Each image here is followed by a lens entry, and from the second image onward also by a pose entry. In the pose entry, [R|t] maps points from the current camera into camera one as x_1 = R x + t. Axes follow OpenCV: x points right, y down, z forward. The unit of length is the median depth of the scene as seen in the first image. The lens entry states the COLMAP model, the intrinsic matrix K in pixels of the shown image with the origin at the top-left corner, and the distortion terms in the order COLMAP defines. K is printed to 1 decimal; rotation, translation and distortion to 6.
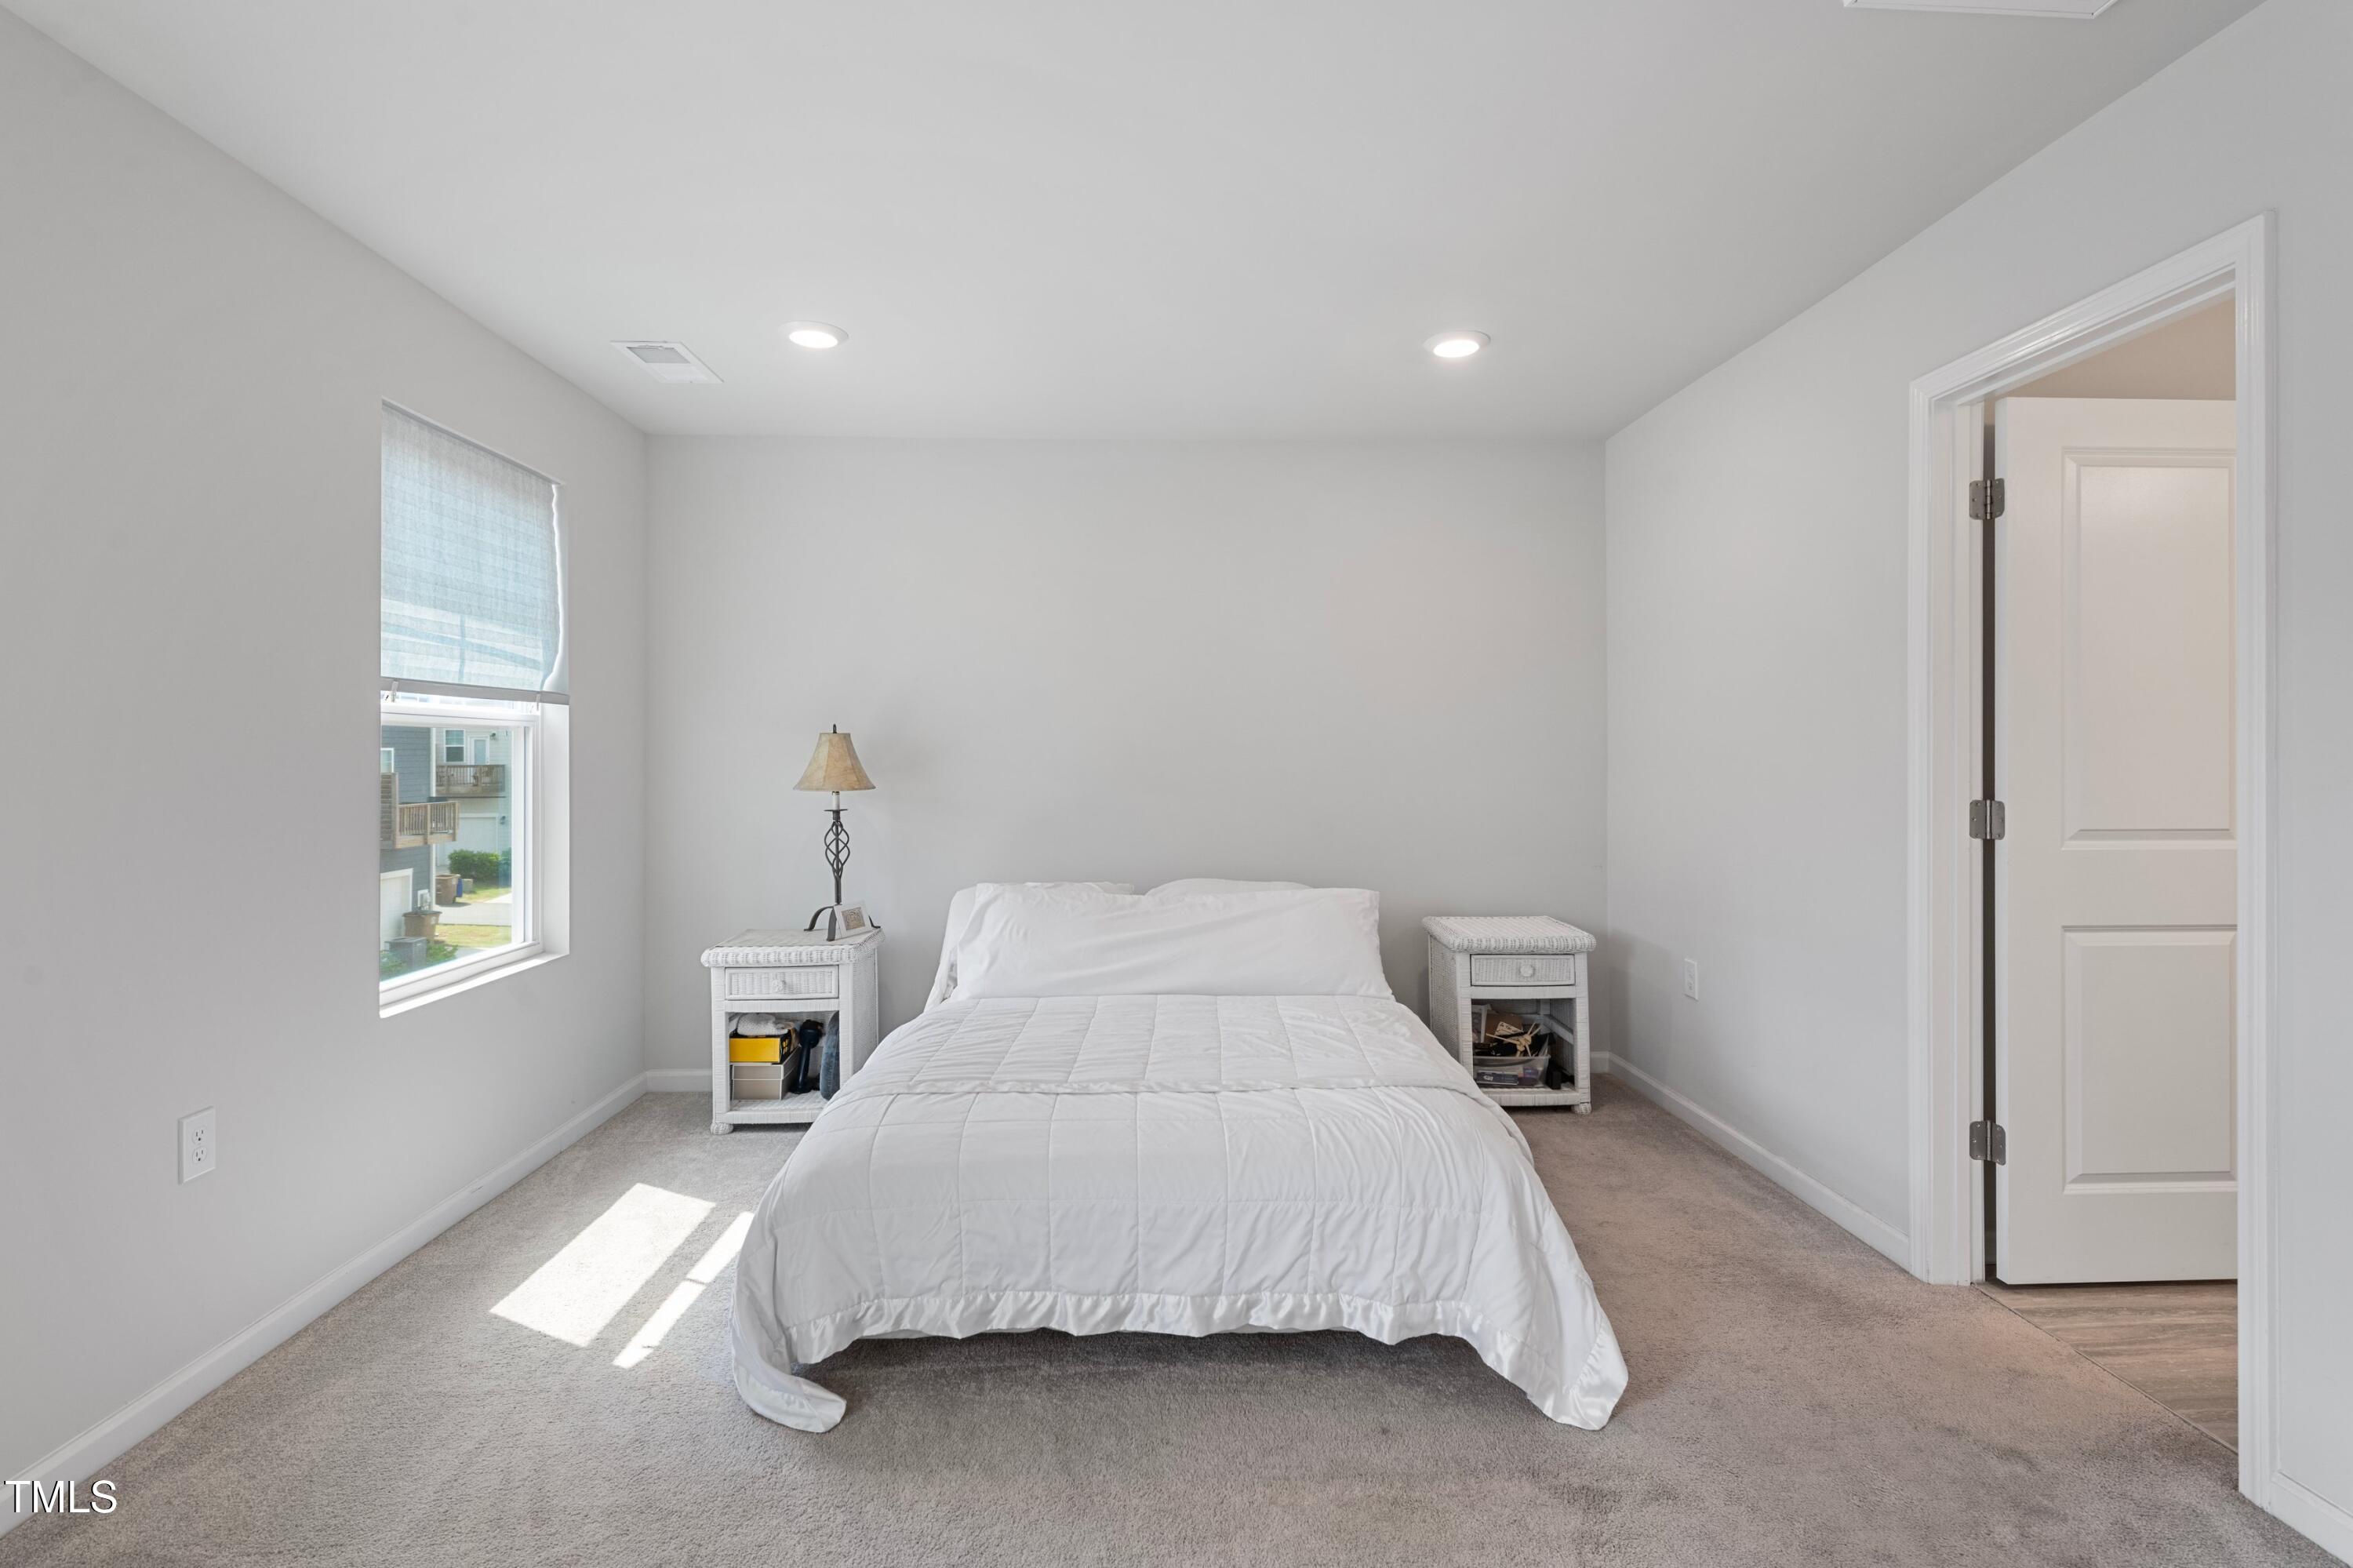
lens RADIAL K [[1122.0, 0, 1180.4], [0, 1122.0, 759.8], [0, 0, 1]] dist [0.011110, -0.000293]
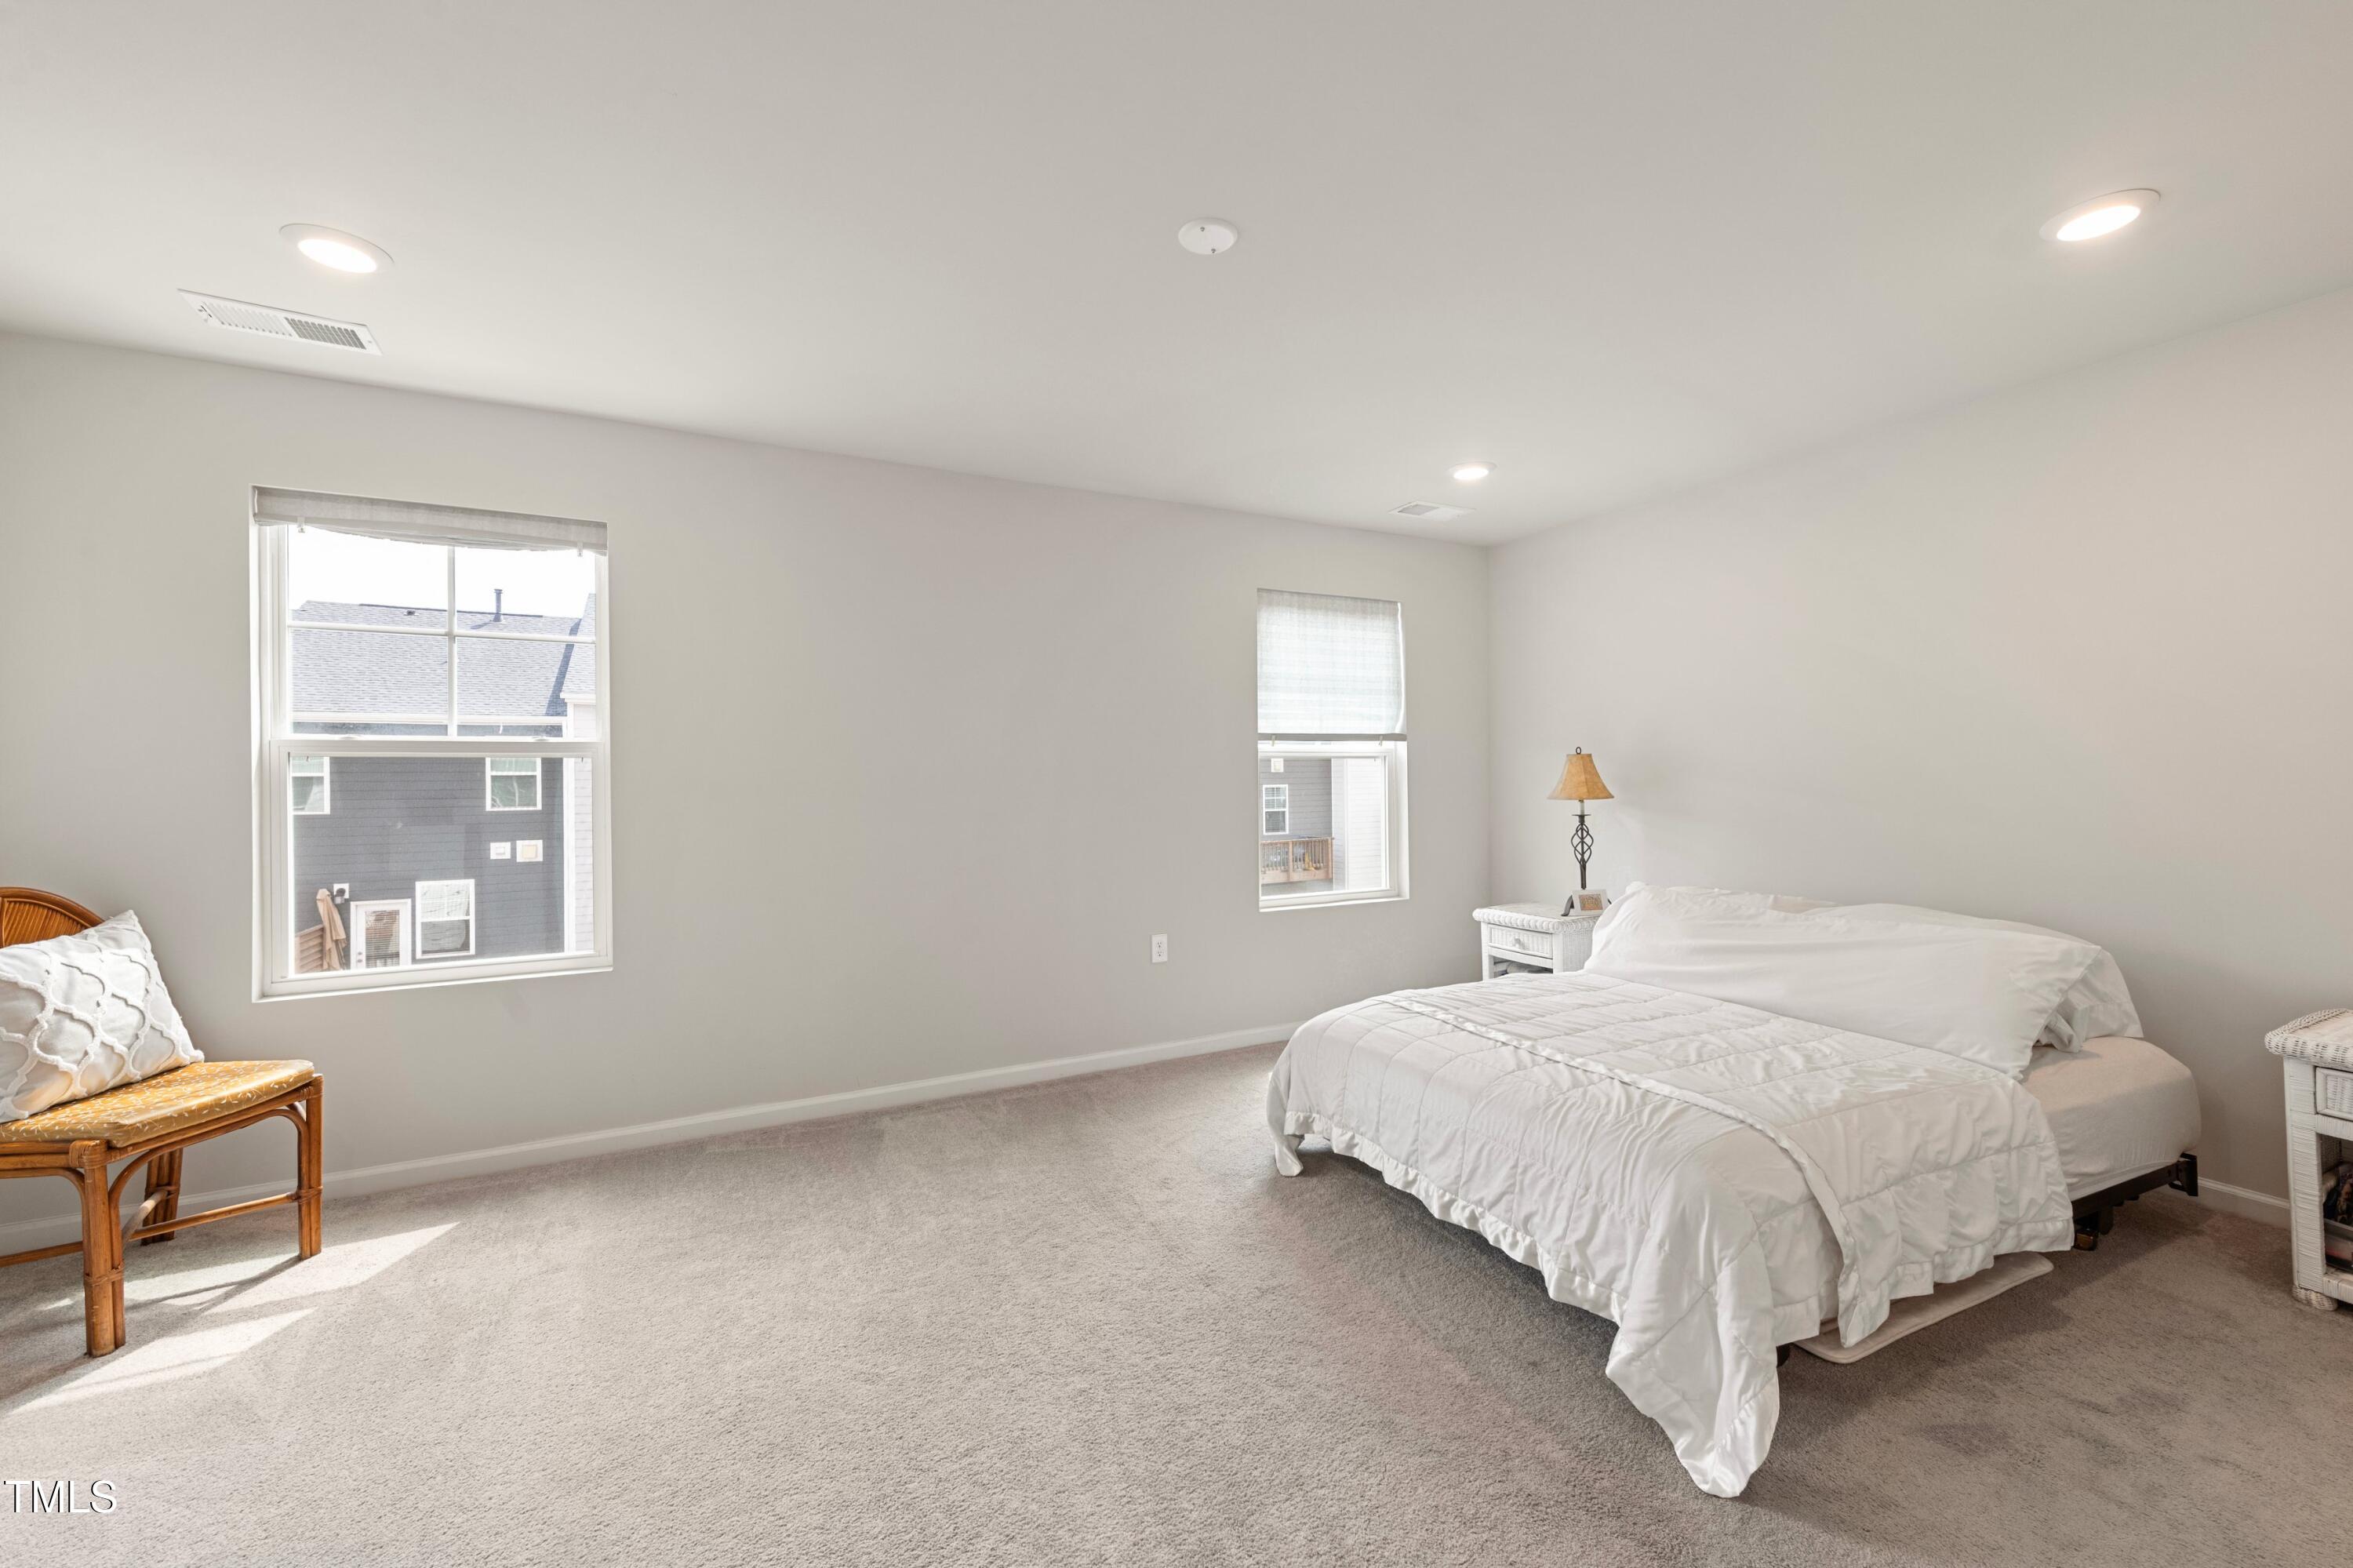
lens RADIAL K [[924.1, 0, 1176.5], [0, 924.1, 784.0], [0, 0, 1]] dist [-0.001049, -0.000213]
pose [[0.424104, 0.009526, -0.905563, 0.806343], [-0.000002, 0.999945, 0.010518, -0.004251], [0.905614, -0.004459, 0.424080, 0.254221]]
